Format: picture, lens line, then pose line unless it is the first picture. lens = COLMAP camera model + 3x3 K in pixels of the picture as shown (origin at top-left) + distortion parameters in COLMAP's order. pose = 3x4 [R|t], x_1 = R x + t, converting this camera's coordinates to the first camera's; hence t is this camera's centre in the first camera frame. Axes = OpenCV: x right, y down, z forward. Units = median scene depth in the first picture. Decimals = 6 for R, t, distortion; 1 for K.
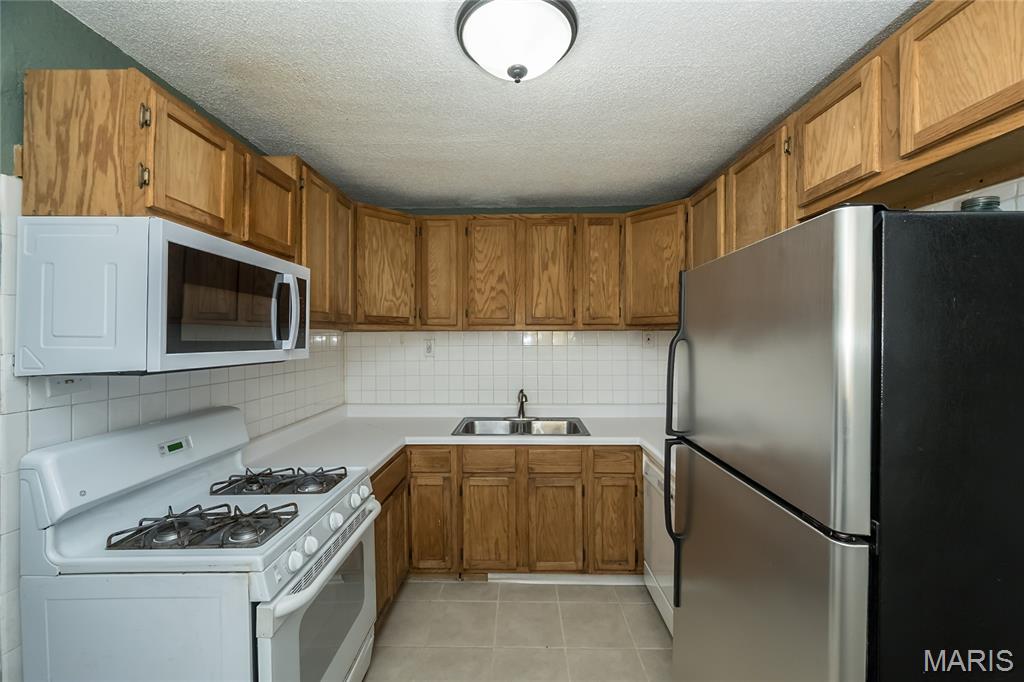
lens RADIAL K [[410.3, 0, 511.3], [0, 410.3, 338.7], [0, 0, 1]] dist [-0.004327, 0.000019]
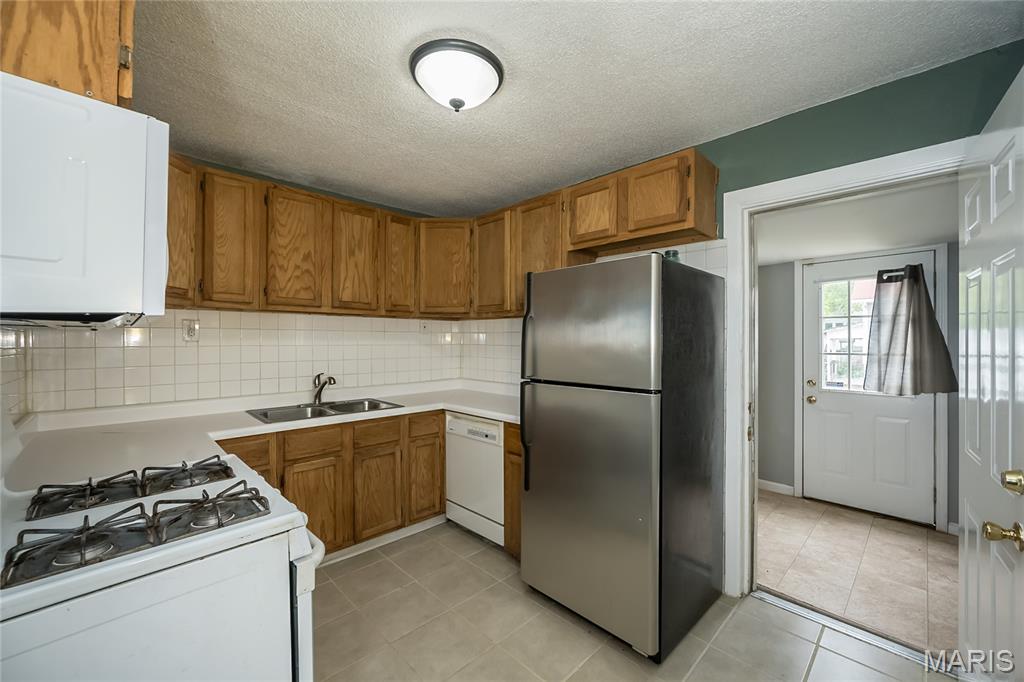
lens RADIAL K [[410.3, 0, 516.1], [0, 410.3, 340.9], [0, 0, 1]] dist [-0.004327, 0.000019]
pose [[0.691100, 0.003939, 0.722748, -0.399816], [-0.000847, 0.999989, -0.004641, 0.055002], [-0.722758, 0.002596, 0.691096, -0.016705]]
